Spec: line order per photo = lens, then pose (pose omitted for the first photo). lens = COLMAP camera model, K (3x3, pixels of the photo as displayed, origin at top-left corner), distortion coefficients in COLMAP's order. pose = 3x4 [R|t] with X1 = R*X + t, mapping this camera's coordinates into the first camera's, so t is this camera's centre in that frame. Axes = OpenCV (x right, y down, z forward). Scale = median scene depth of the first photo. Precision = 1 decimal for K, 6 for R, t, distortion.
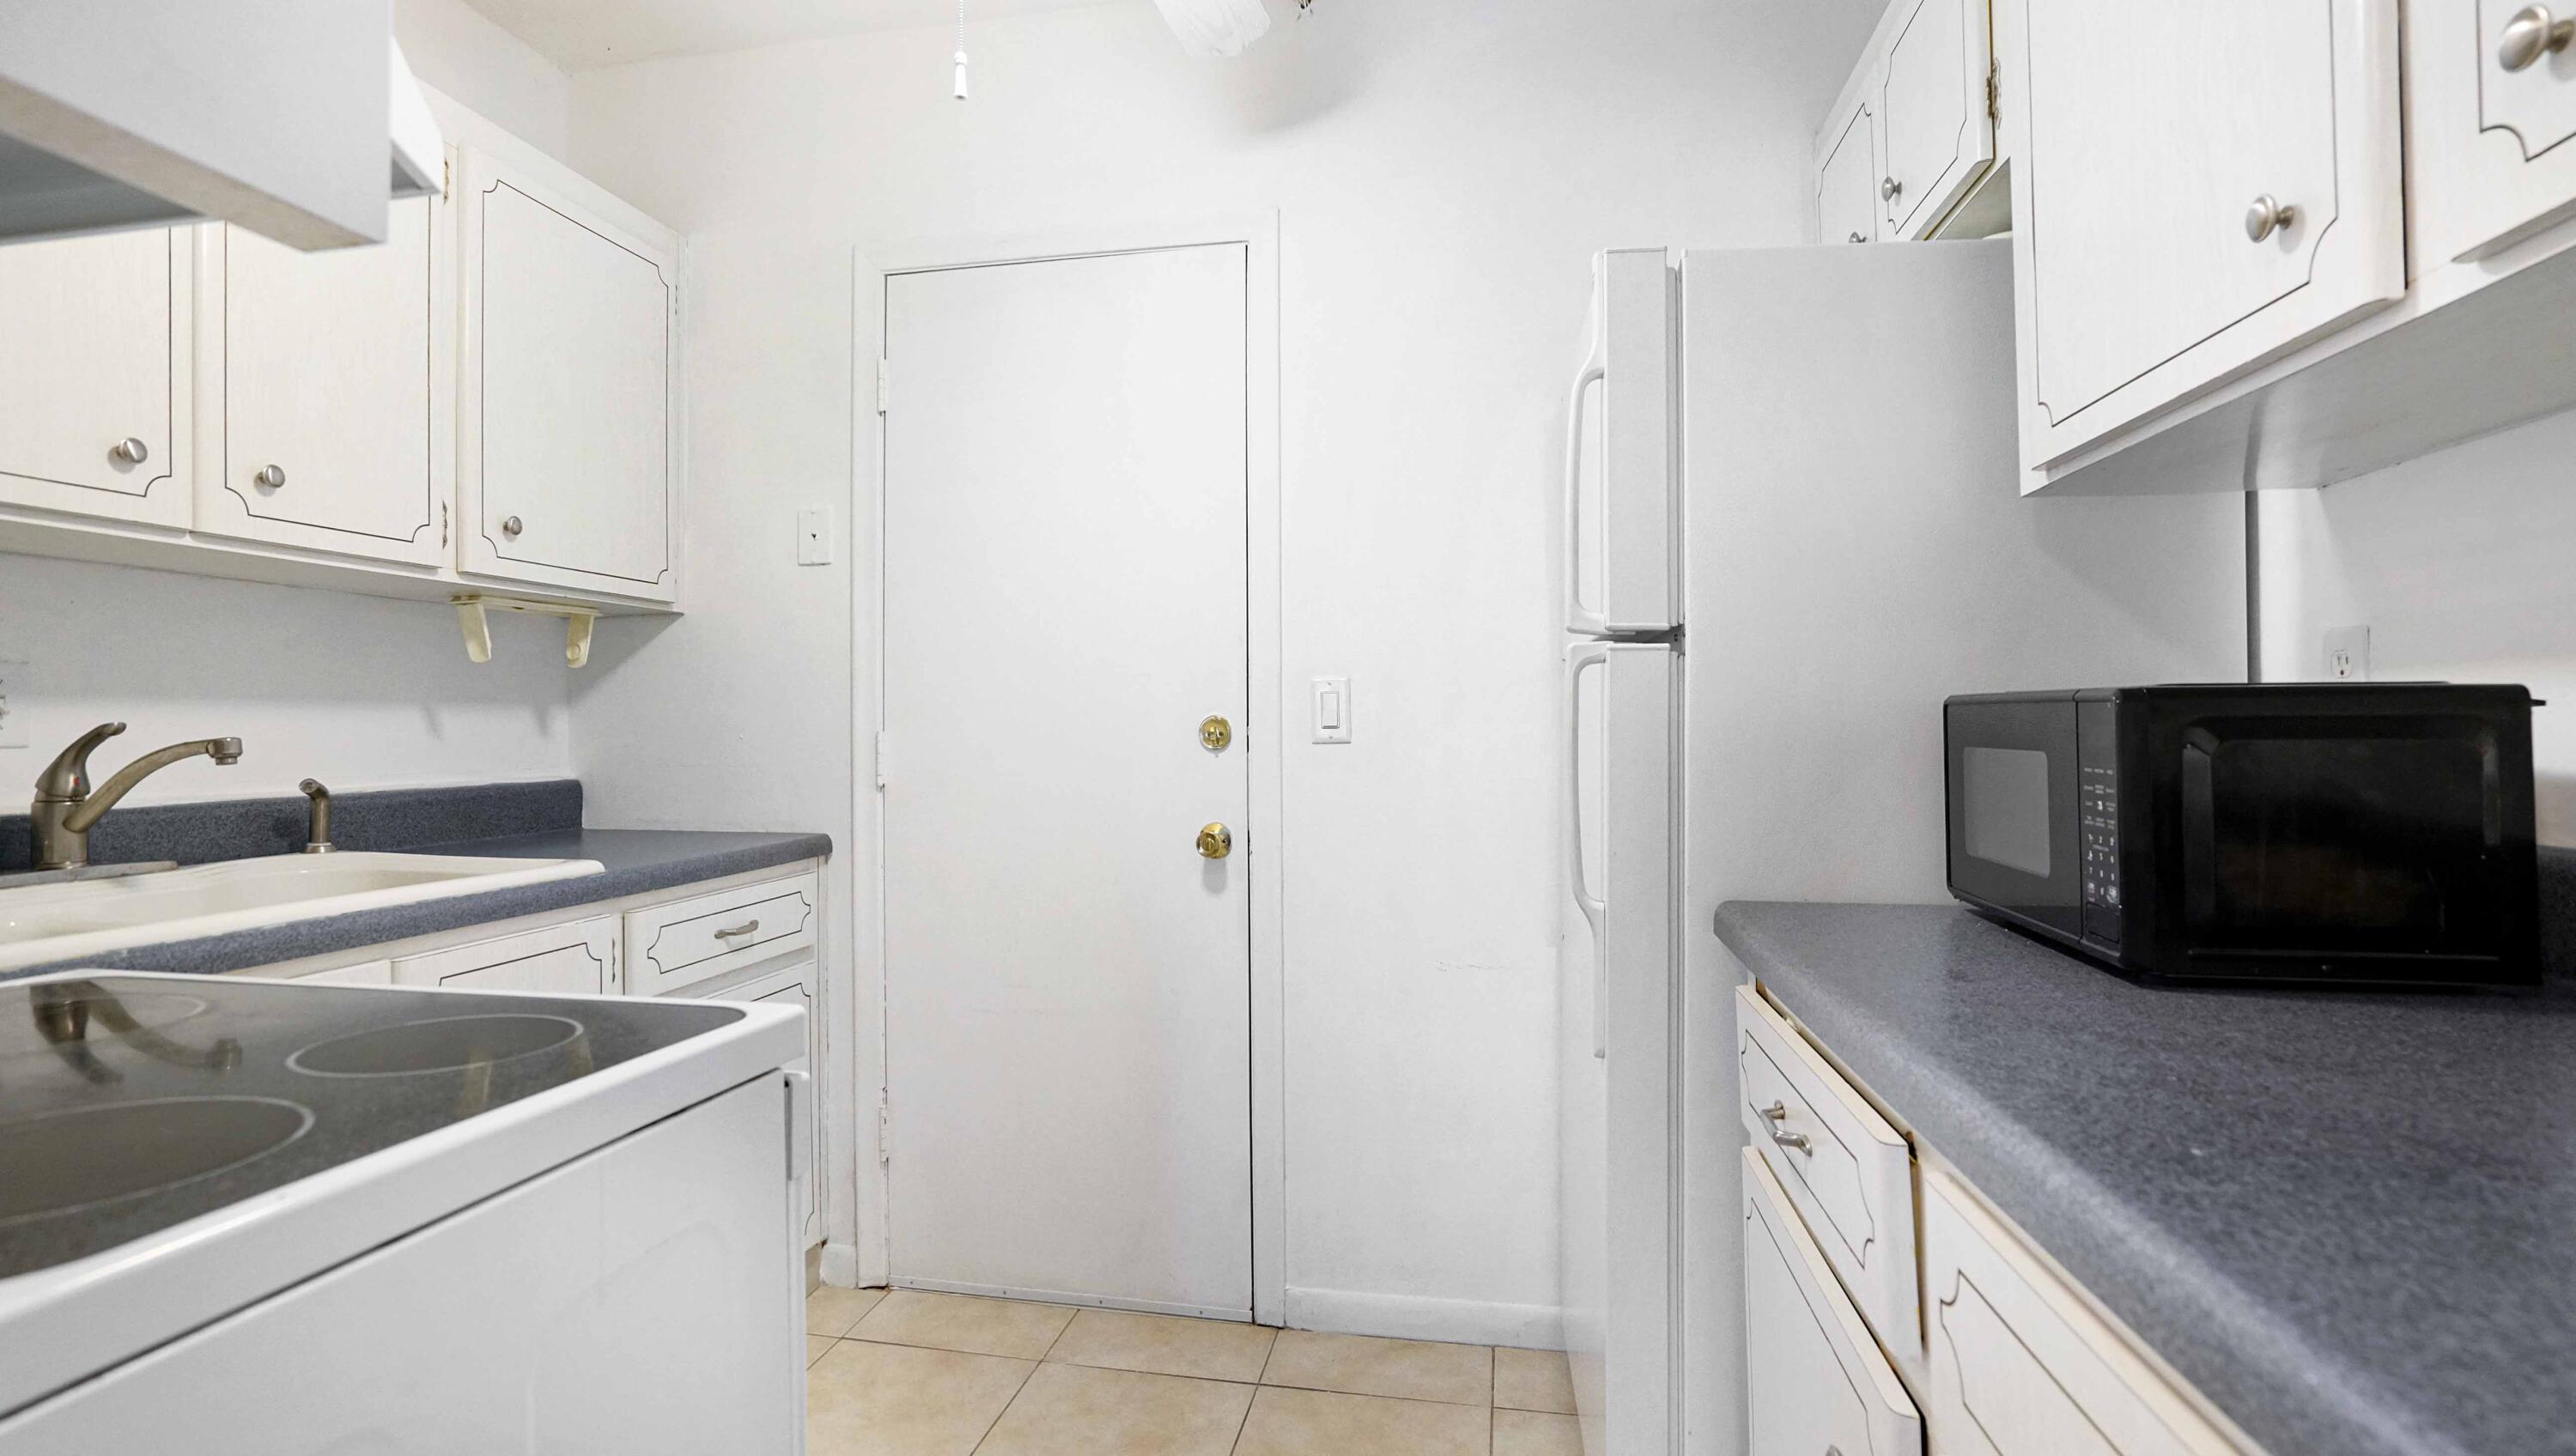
lens RADIAL K [[1259.1, 0, 1263.0], [0, 1259.1, 728.9], [0, 0, 1]] dist [-0.028372, 0.010230]
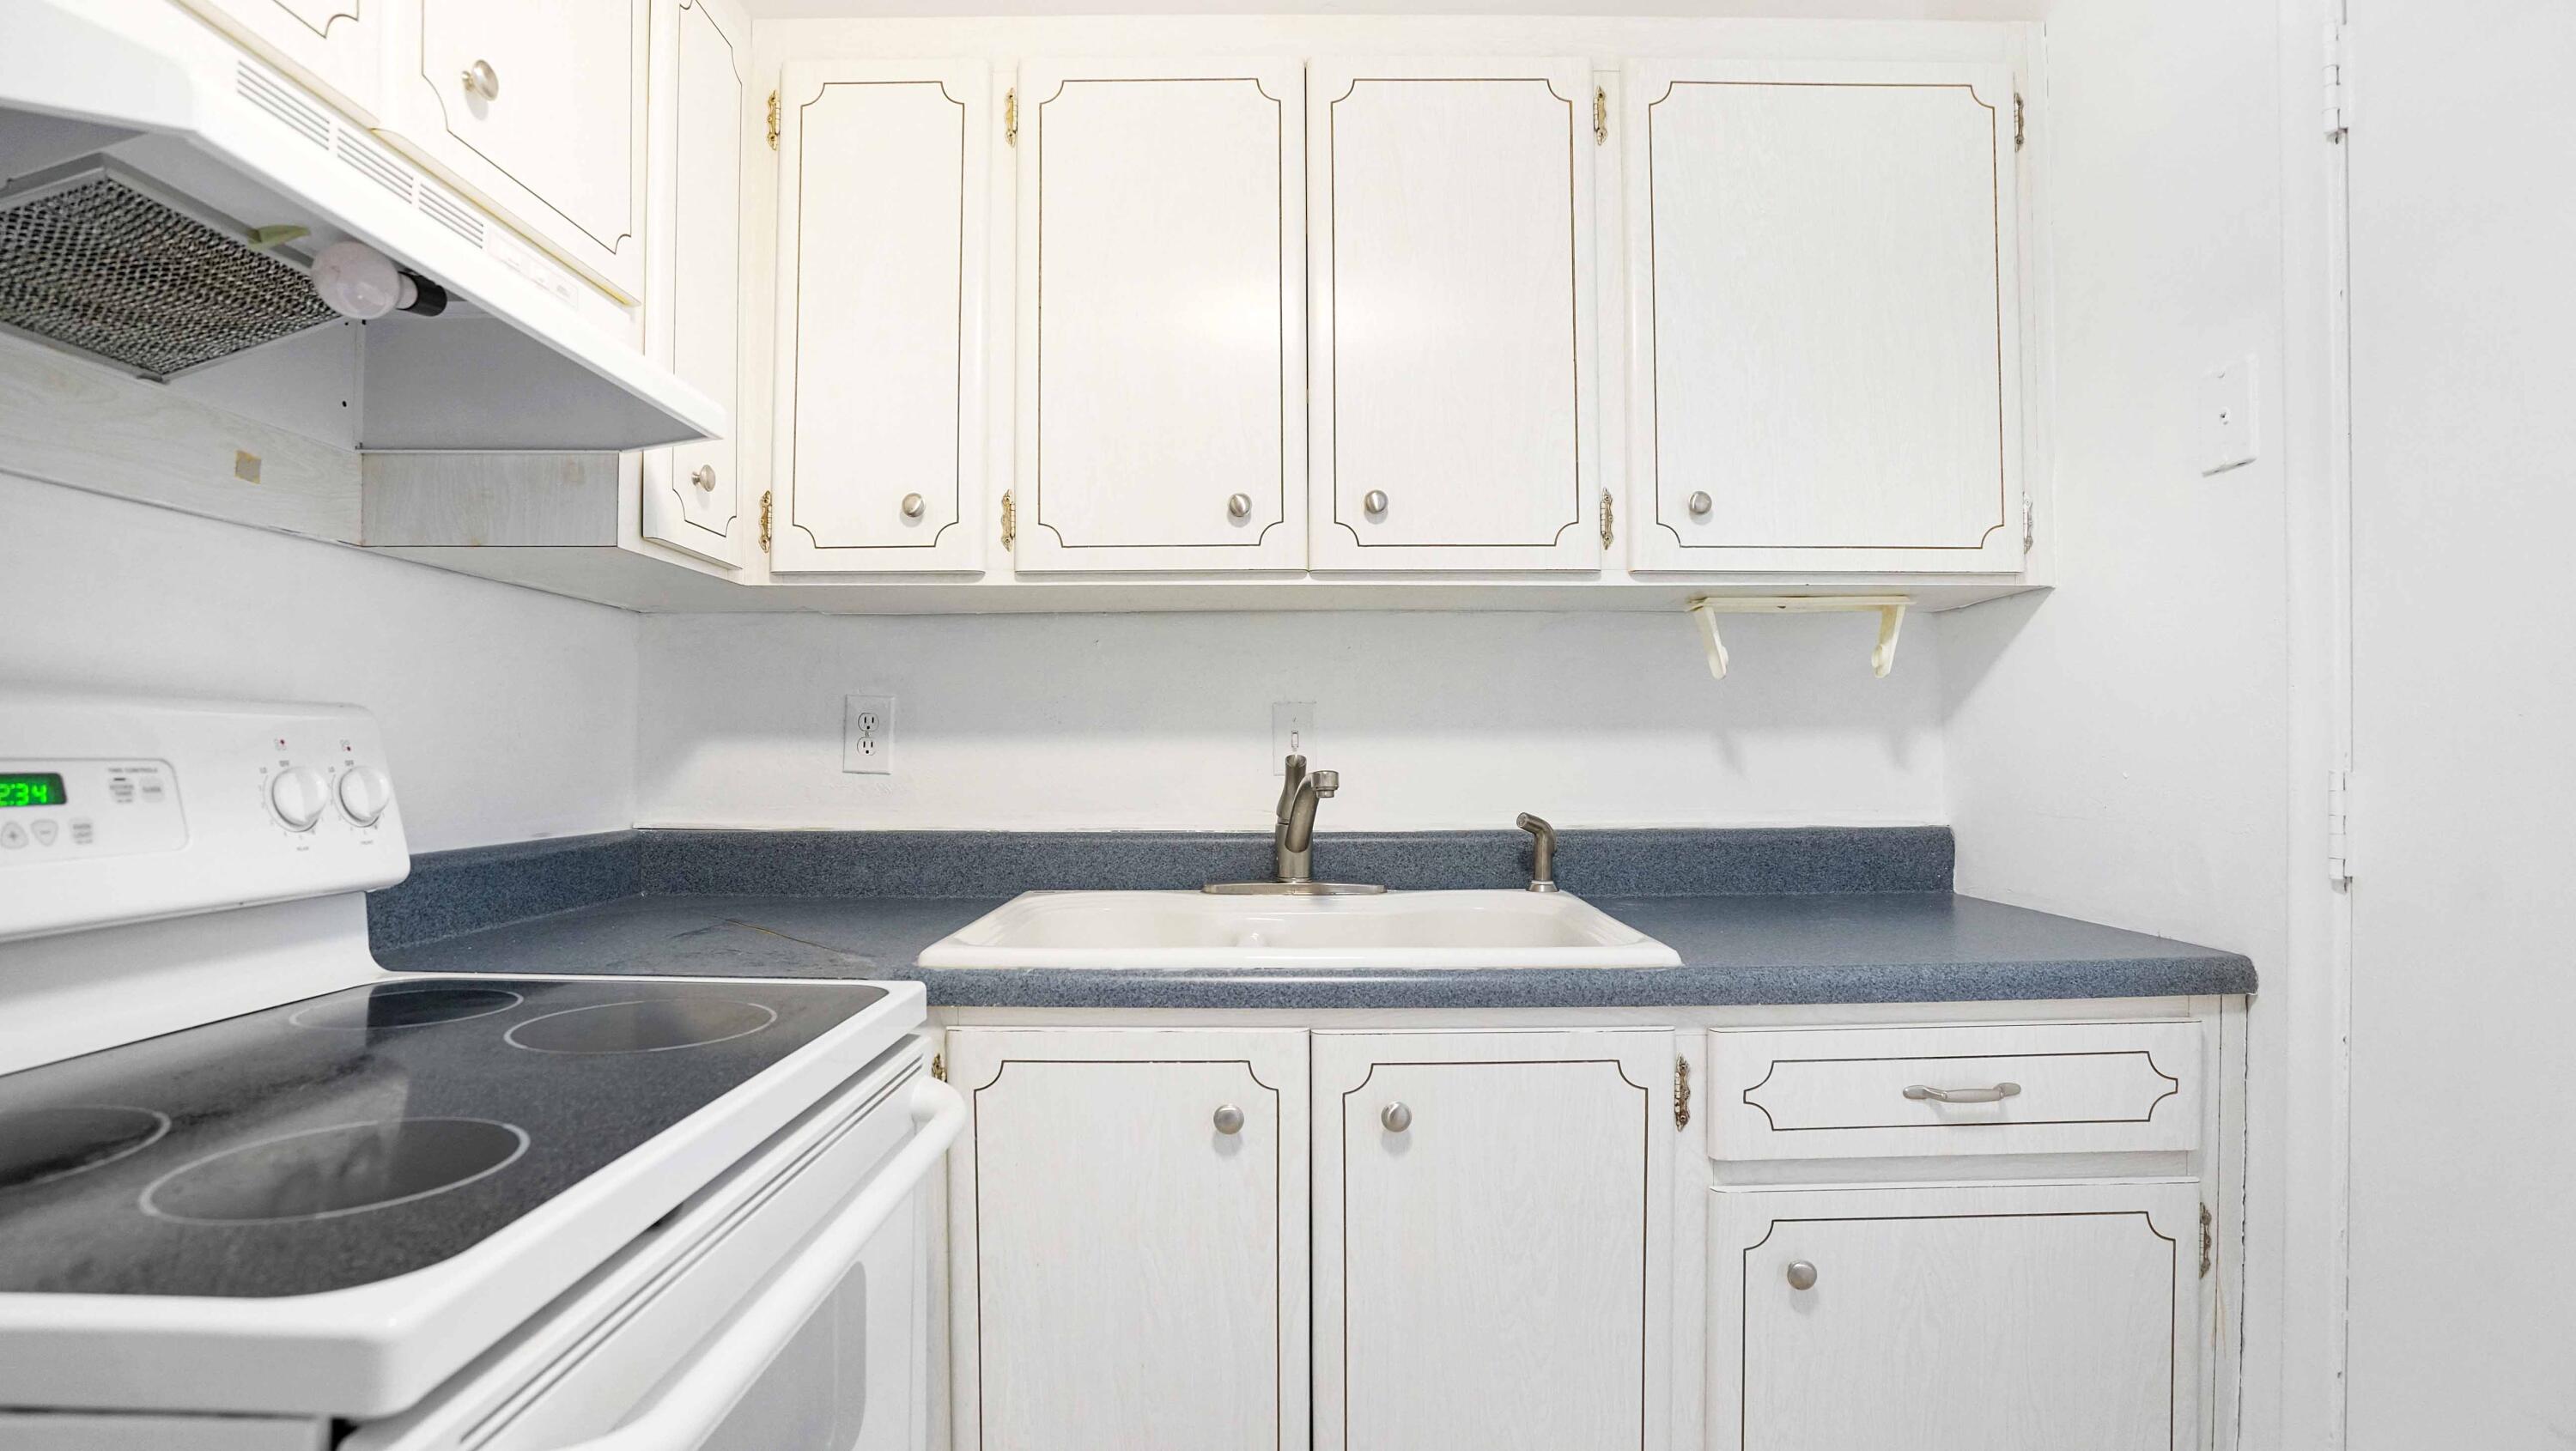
lens RADIAL K [[1208.0, 0, 1268.6], [0, 1208.0, 723.5], [0, 0, 1]] dist [-0.023406, 0.002746]
pose [[0.204722, -0.022524, -0.978561, 0.092415], [0.000335, 0.999737, -0.022942, -0.006350], [0.978820, 0.004369, 0.204676, 0.600706]]
